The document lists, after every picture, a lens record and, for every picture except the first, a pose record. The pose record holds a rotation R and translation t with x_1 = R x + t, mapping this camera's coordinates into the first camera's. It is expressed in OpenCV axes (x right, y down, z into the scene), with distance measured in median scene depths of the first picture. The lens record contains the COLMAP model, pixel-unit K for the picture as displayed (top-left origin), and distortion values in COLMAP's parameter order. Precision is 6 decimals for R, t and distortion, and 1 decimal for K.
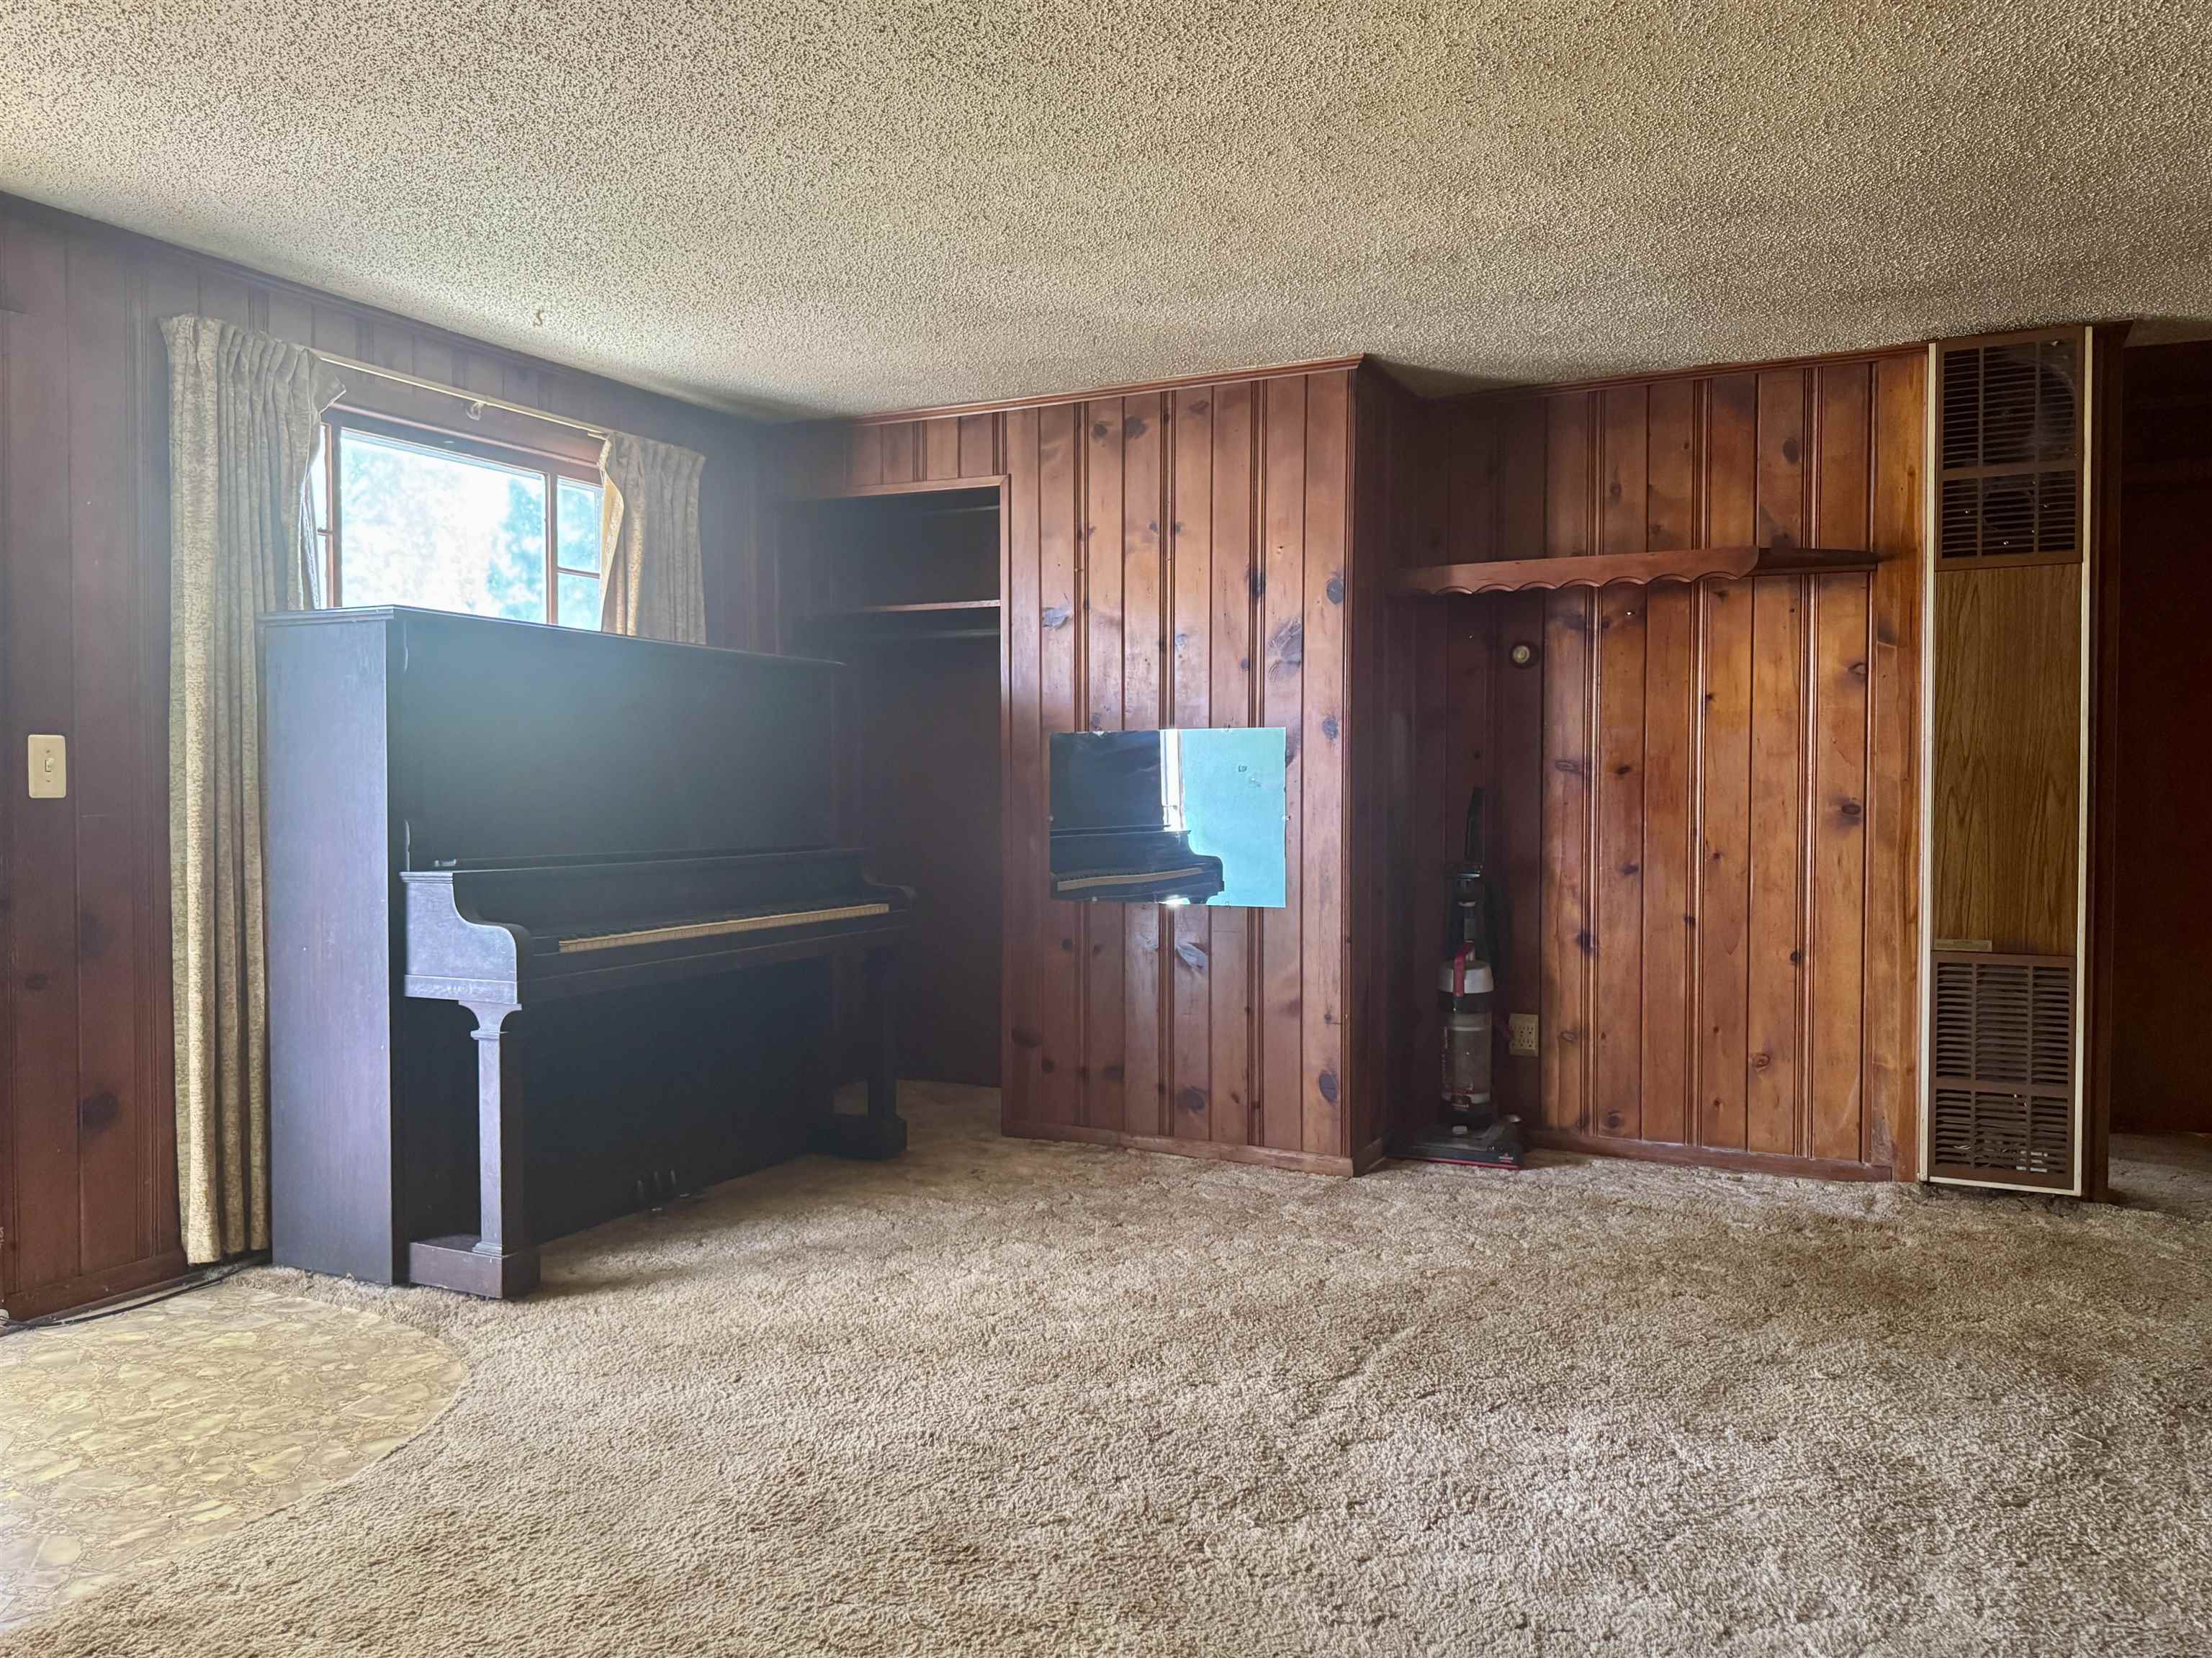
lens RADIAL K [[1574.4, 0, 1129.2], [0, 1574.4, 830.2], [0, 0, 1]] dist [0.052261, -0.053686]
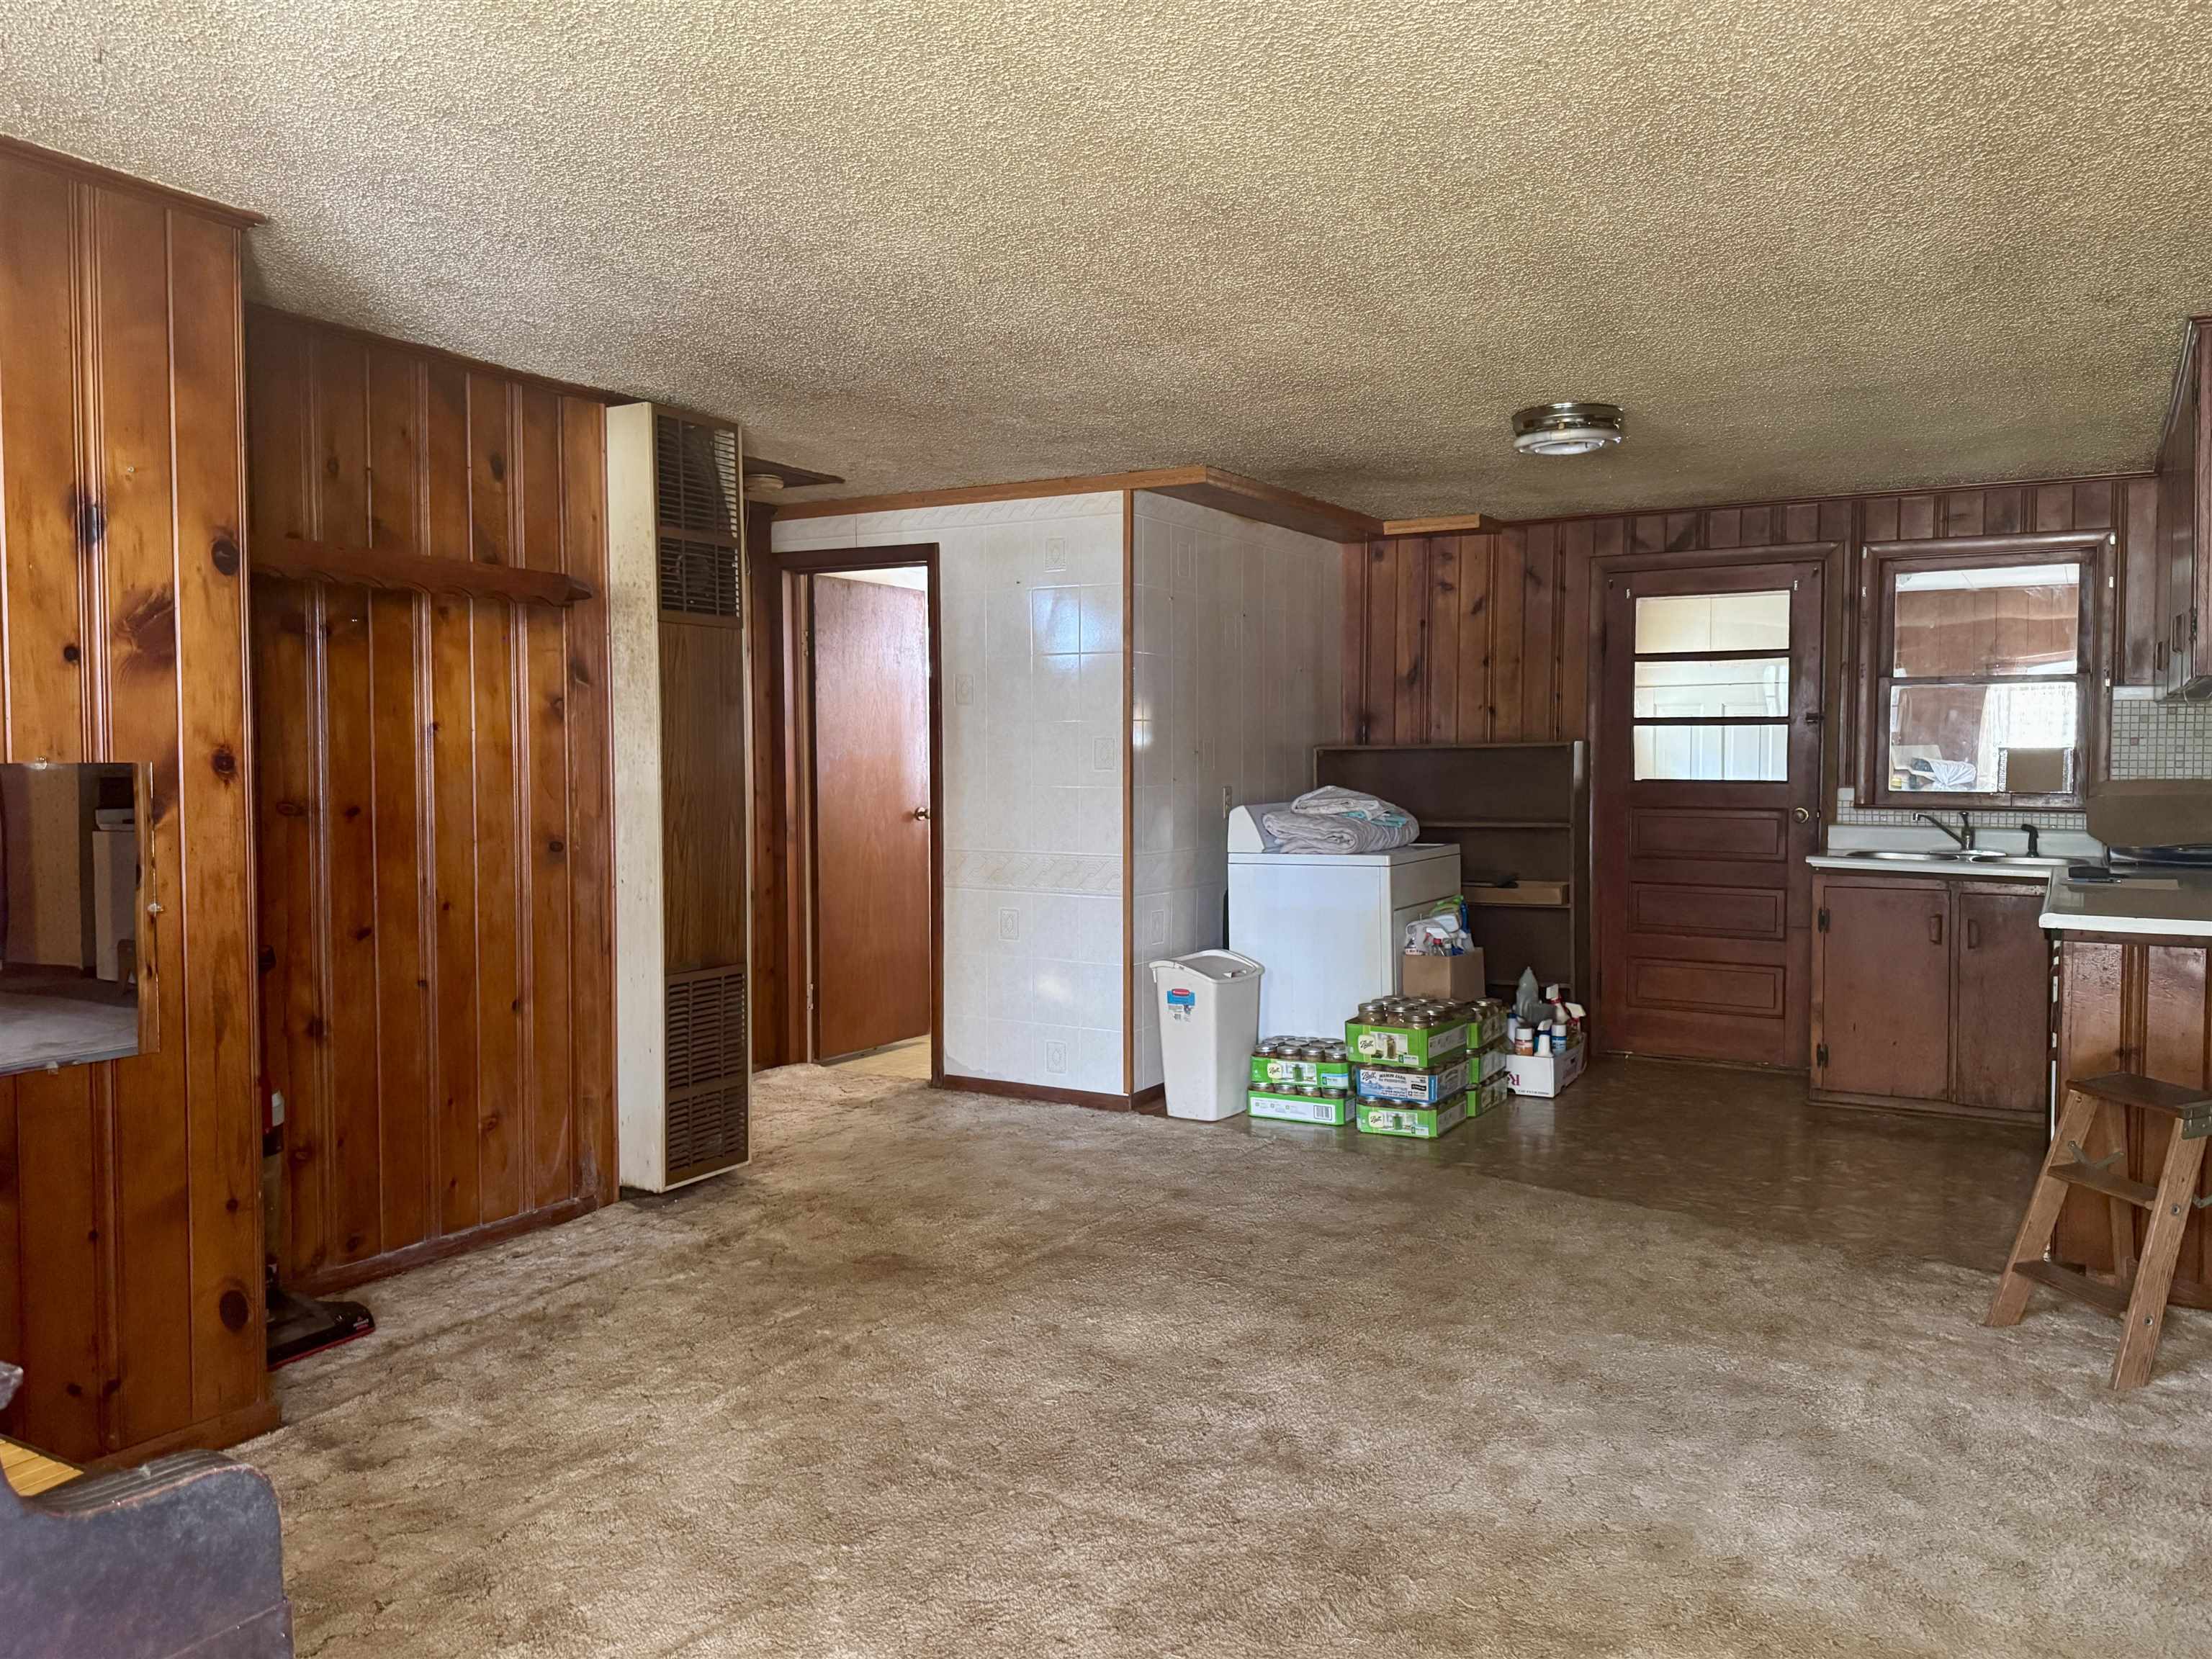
lens RADIAL K [[1574.5, 0, 1129.2], [0, 1574.5, 830.7], [0, 0, 1]] dist [0.052261, -0.053686]
pose [[0.081425, -0.042499, 0.995773, -0.517354], [0.027442, 0.998807, 0.040385, -0.055347], [-0.996302, 0.024038, 0.082494, 0.591225]]
